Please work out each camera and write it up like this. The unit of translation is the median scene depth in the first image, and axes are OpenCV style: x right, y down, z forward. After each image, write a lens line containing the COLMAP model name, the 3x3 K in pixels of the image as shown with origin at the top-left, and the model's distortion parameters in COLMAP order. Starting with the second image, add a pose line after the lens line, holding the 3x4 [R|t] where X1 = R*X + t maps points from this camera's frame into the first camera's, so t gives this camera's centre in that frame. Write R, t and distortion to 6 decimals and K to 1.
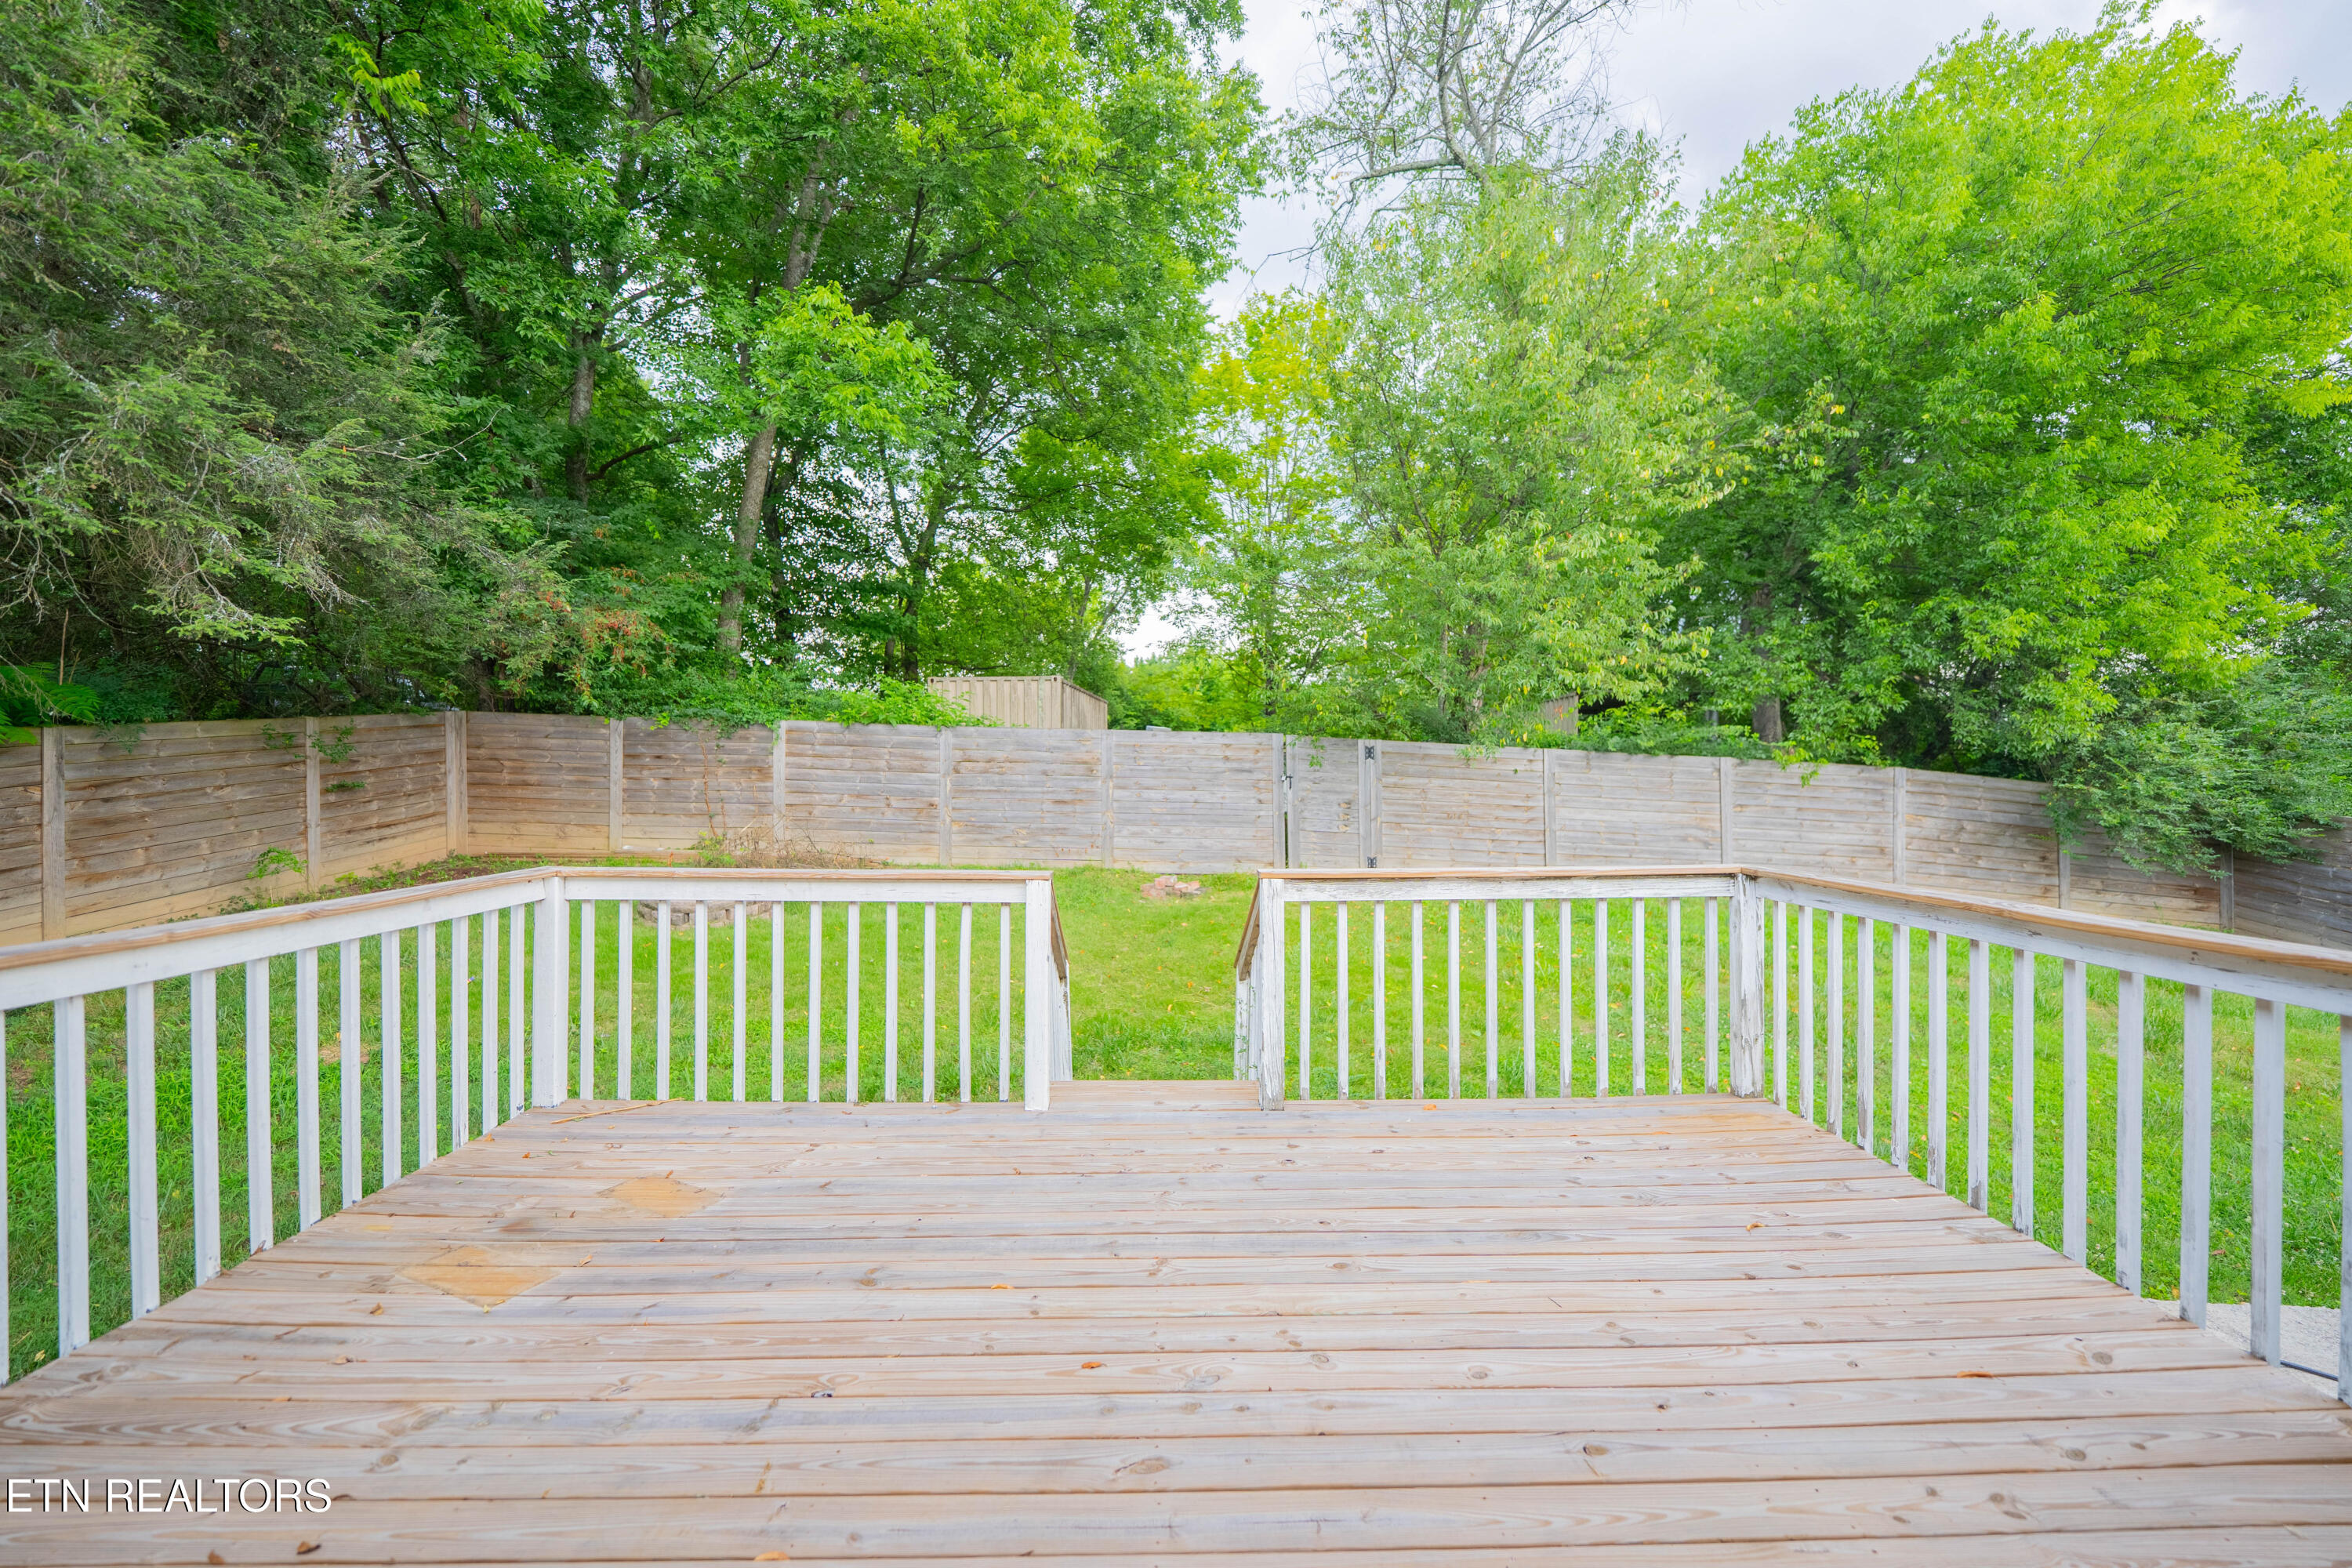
lens RADIAL K [[966.5, 0, 1174.6], [0, 966.5, 774.4], [0, 0, 1]] dist [-0.007964, -0.002272]
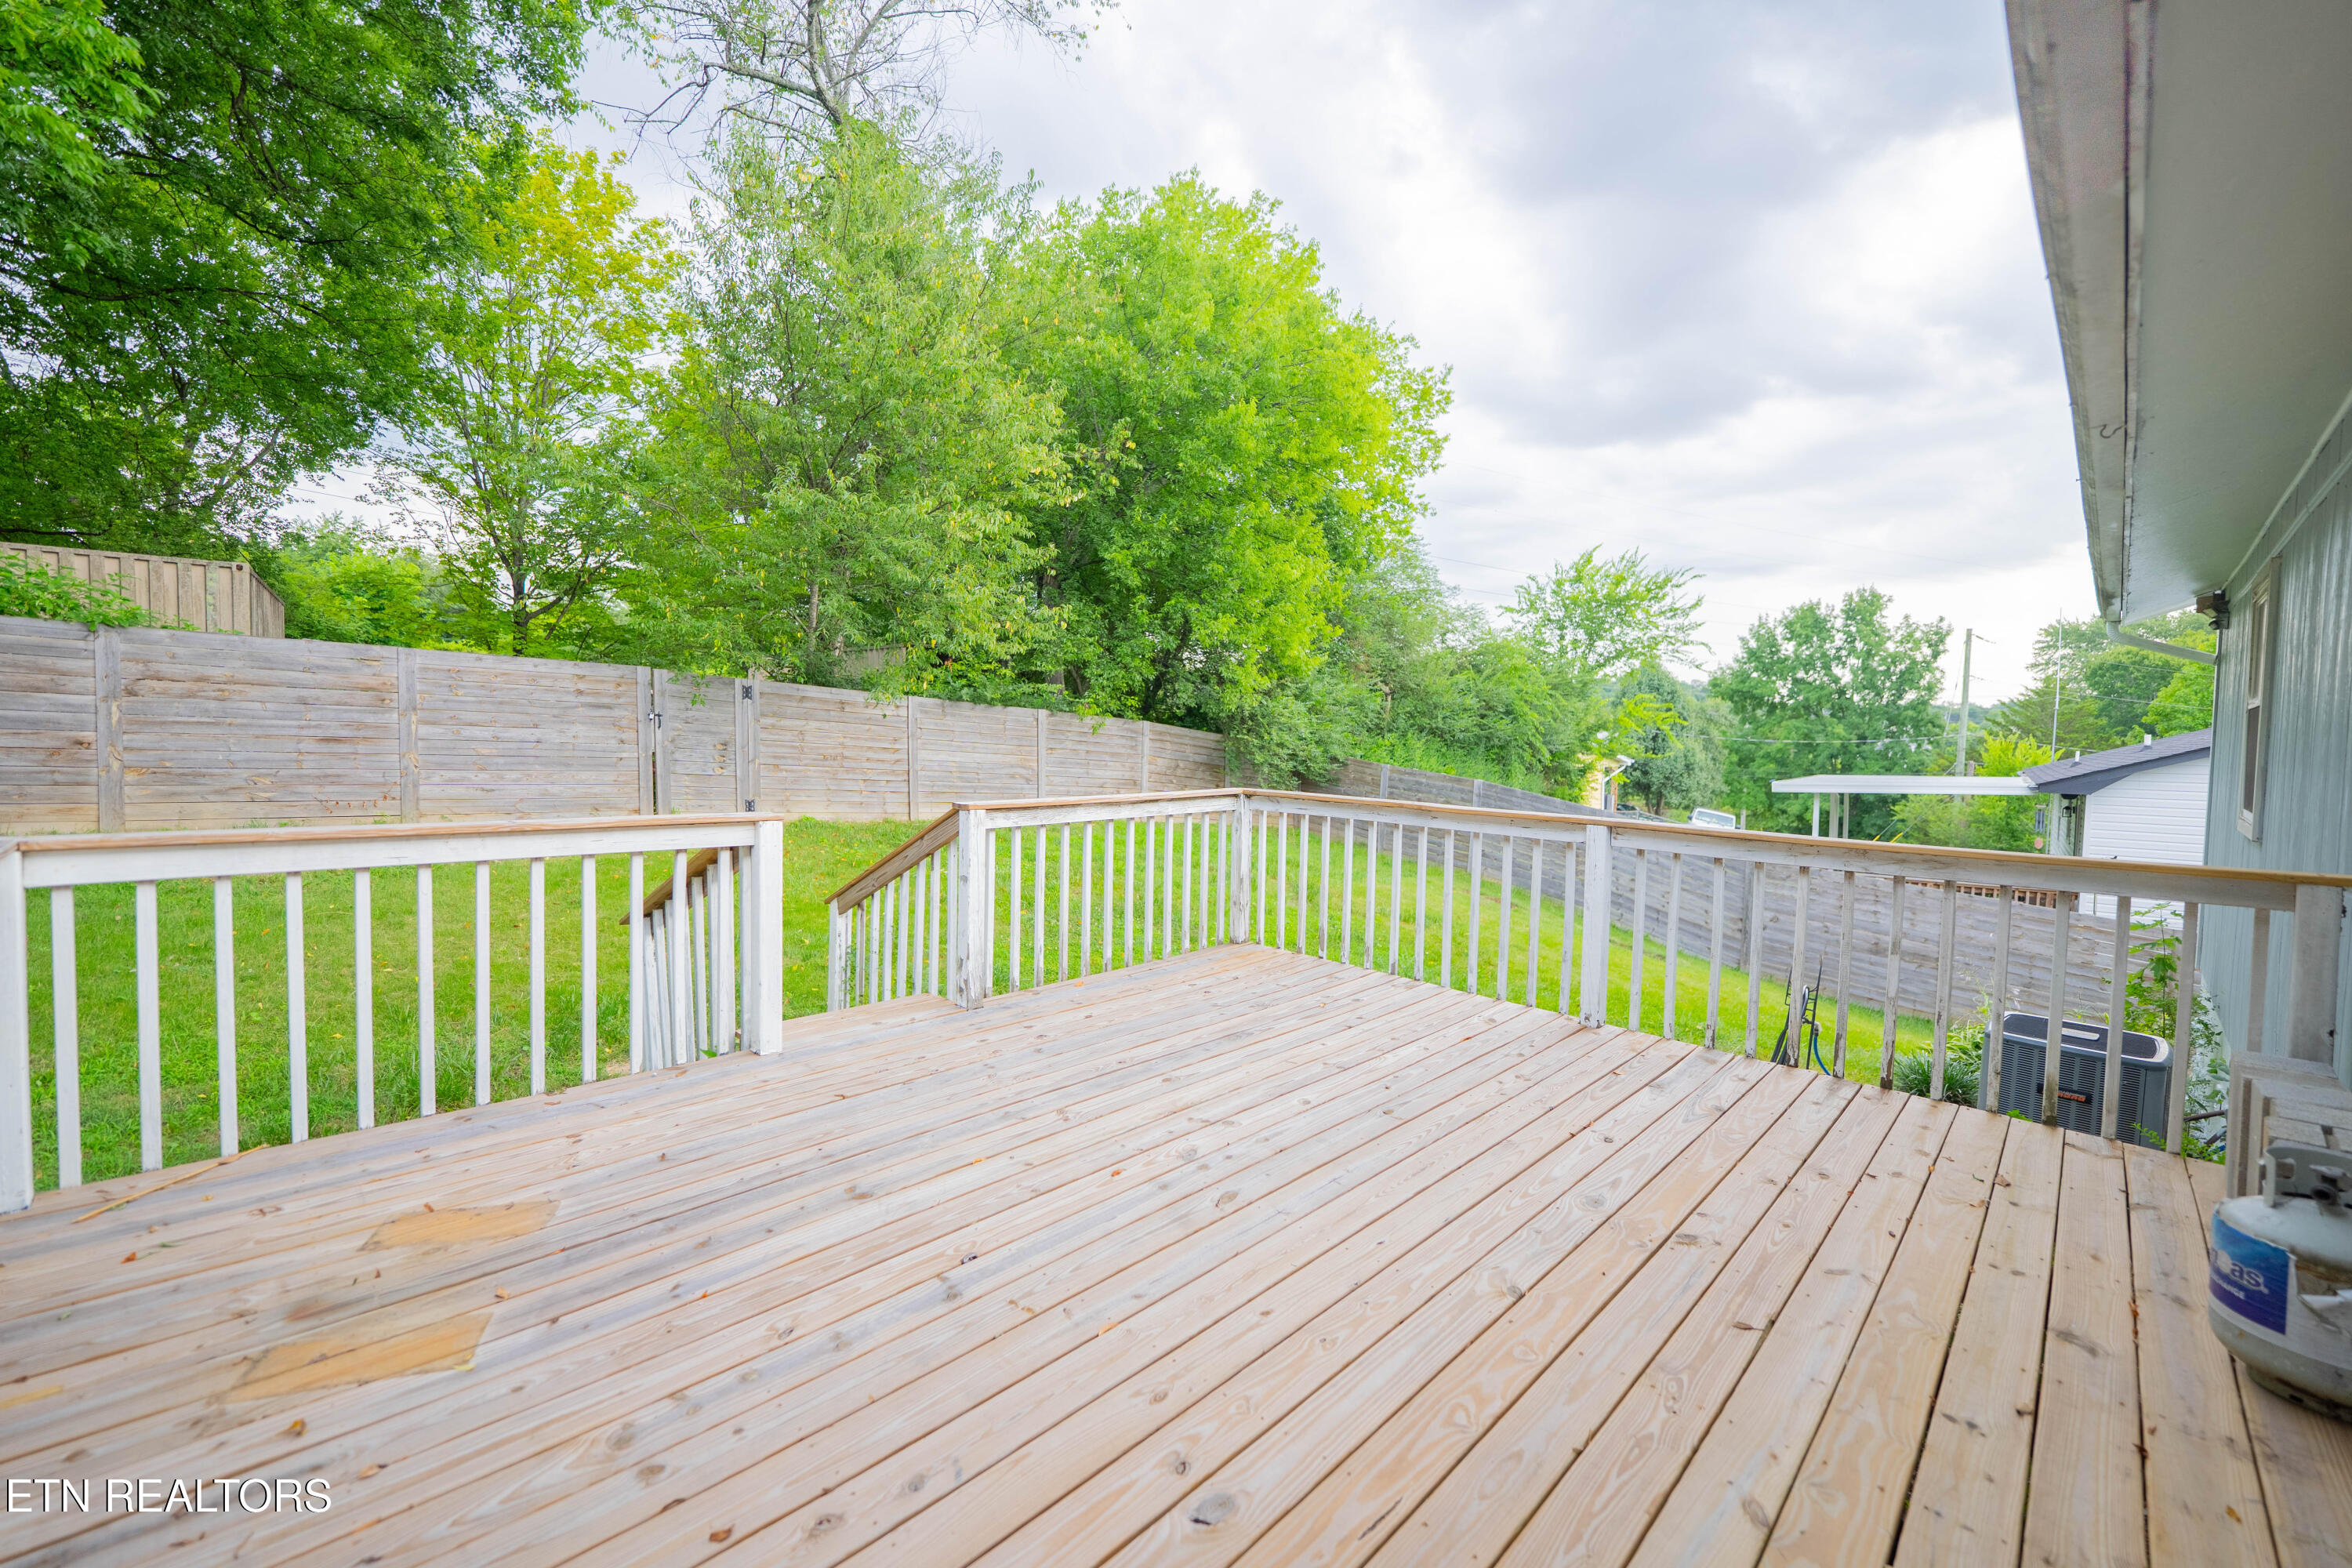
lens RADIAL K [[966.5, 0, 1167.6], [0, 966.5, 779.0], [0, 0, 1]] dist [-0.007964, -0.002272]
pose [[0.712116, -0.017735, 0.701838, -0.207147], [-0.027046, 0.998246, 0.052667, 0.001882], [-0.701541, -0.056487, 0.710387, 0.011076]]
